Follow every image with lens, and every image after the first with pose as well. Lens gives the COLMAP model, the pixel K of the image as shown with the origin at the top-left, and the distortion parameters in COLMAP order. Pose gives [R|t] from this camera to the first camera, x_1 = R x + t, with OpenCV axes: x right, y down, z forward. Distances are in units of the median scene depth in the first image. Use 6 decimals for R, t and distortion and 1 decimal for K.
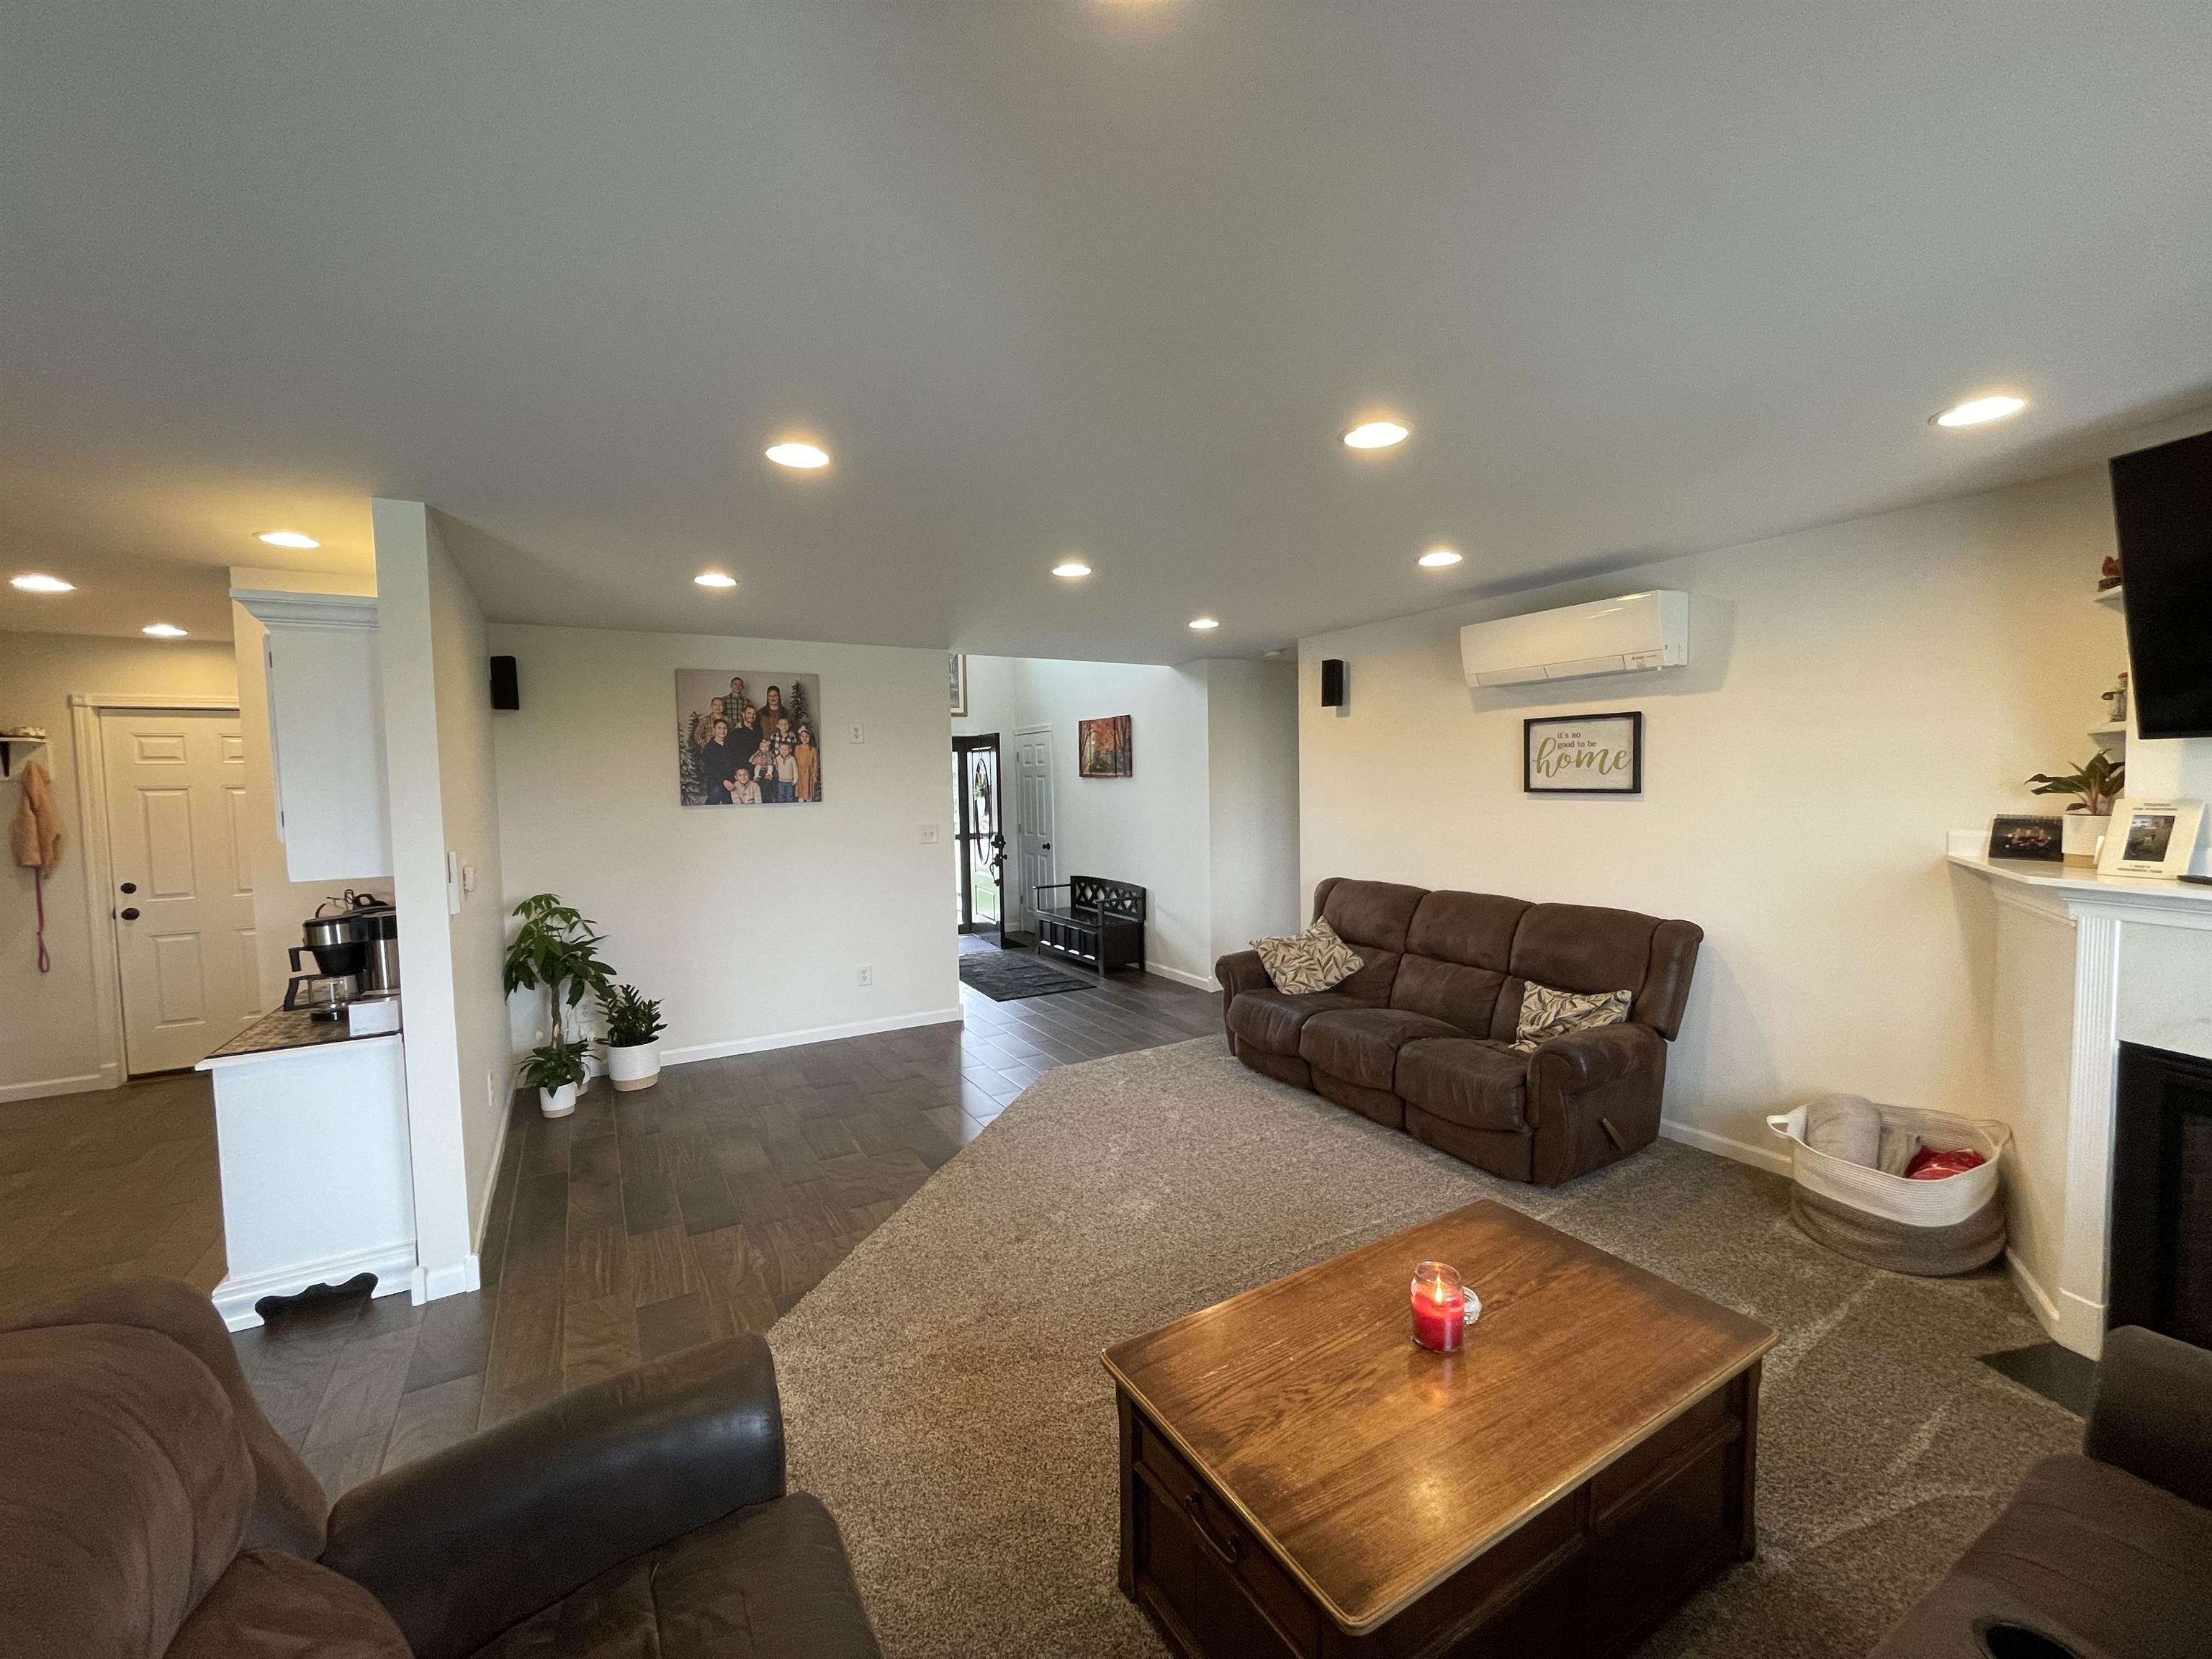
lens RADIAL K [[896.8, 0, 1109.5], [0, 896.8, 827.9], [0, 0, 1]] dist [-0.000628, -0.001423]
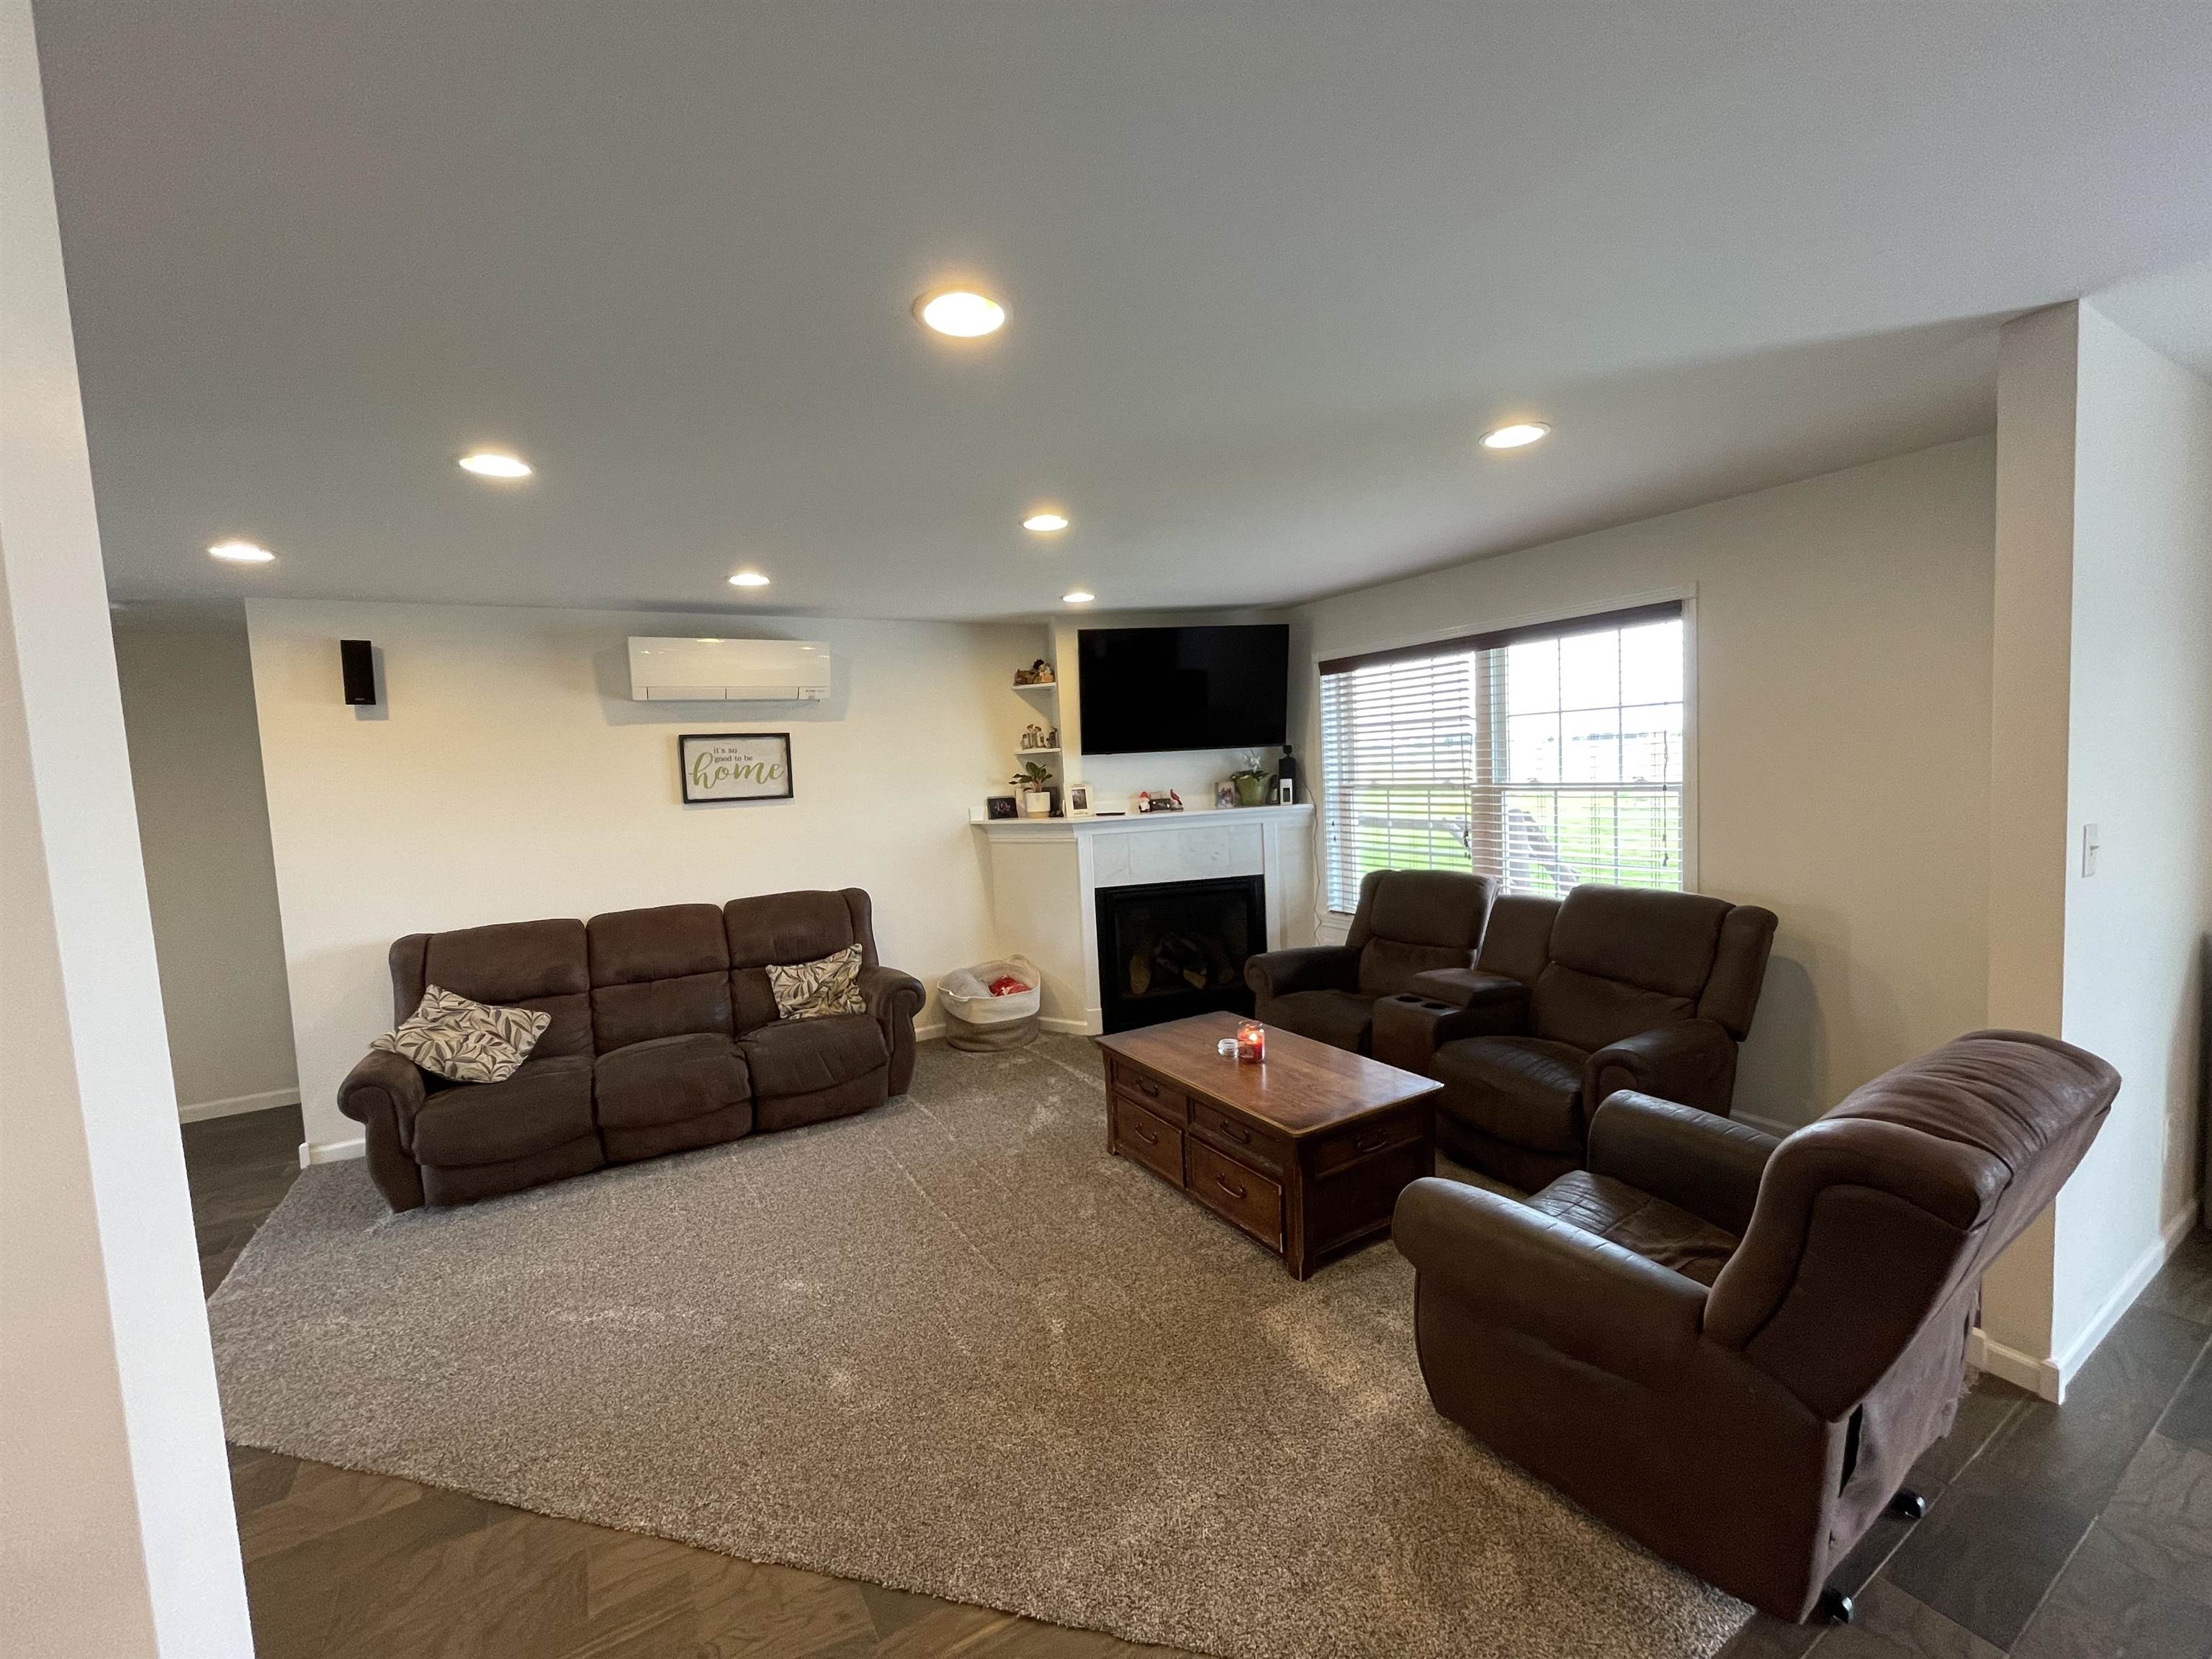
lens RADIAL K [[896.8, 0, 1108.6], [0, 896.8, 827.0], [0, 0, 1]] dist [-0.000628, -0.001423]
pose [[-0.003530, -0.051675, 0.998658, -0.646331], [0.102080, 0.993428, 0.051765, -0.017555], [-0.994770, 0.102126, 0.001768, 0.542002]]
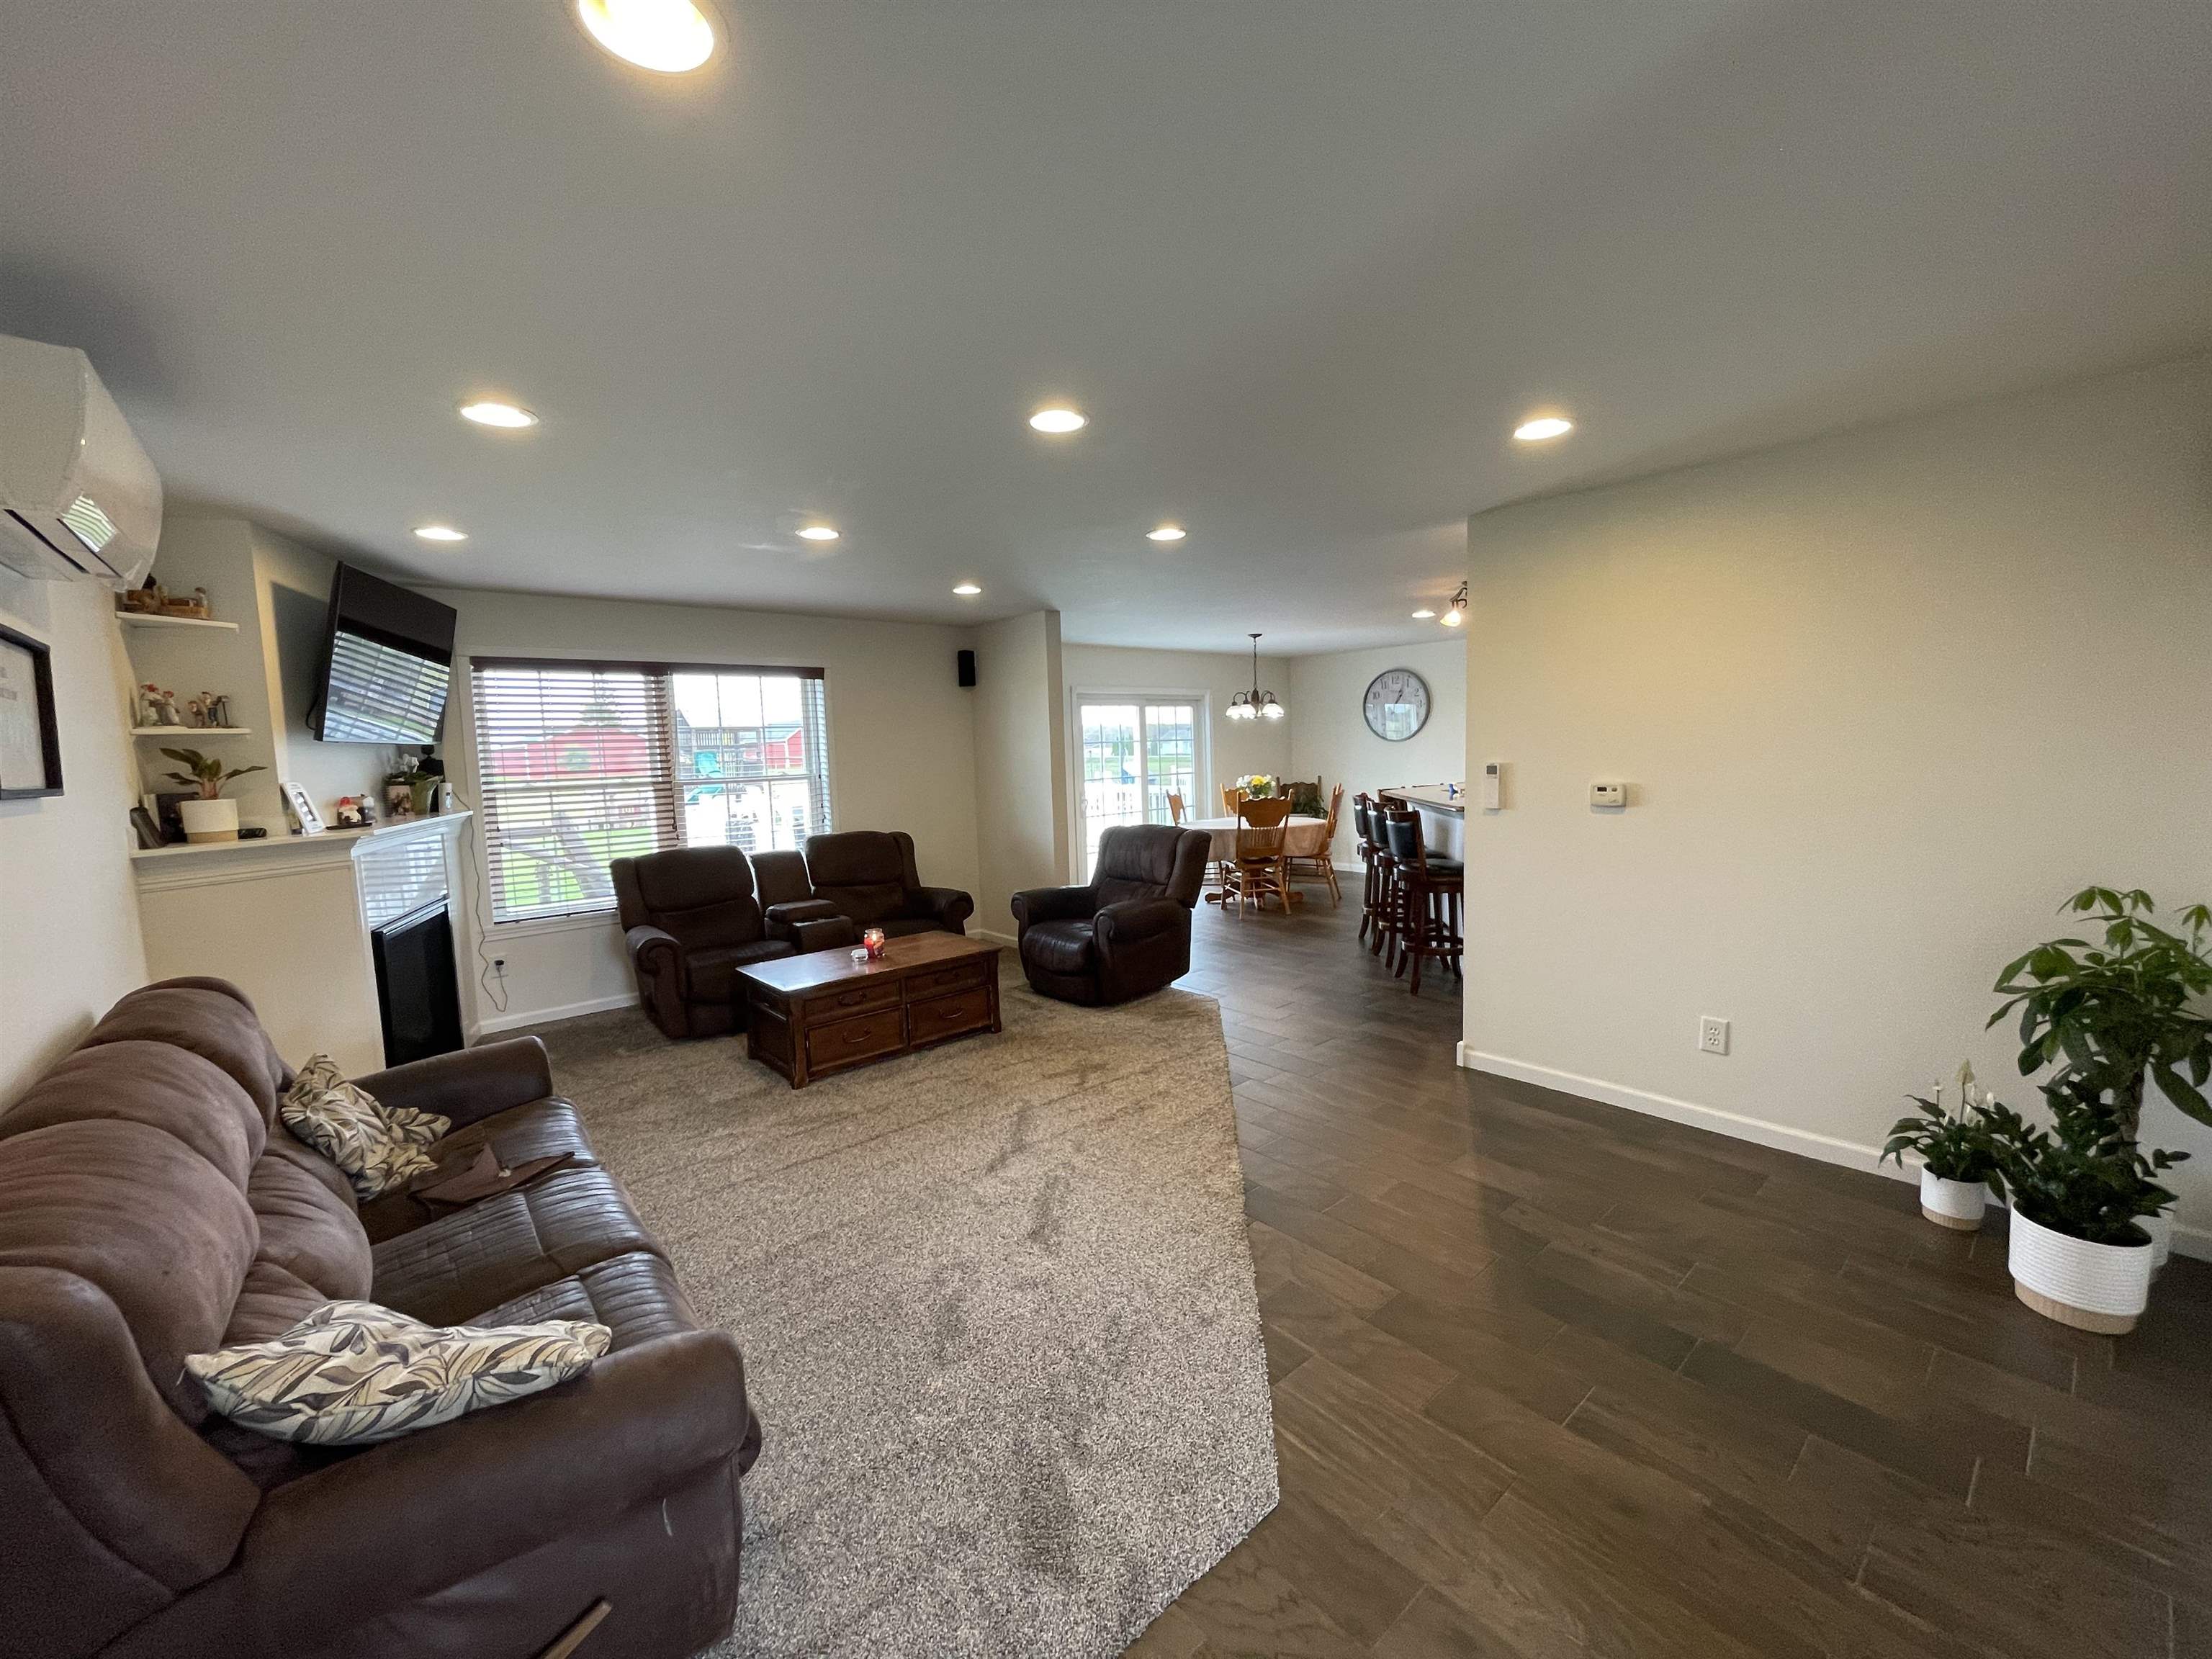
lens RADIAL K [[896.8, 0, 1107.9], [0, 896.8, 827.3], [0, 0, 1]] dist [-0.000628, -0.001423]
pose [[-0.981726, 0.067956, -0.177755, 0.056713], [0.042236, 0.988578, 0.144671, -0.068755], [0.185556, 0.134520, -0.973383, 1.591110]]
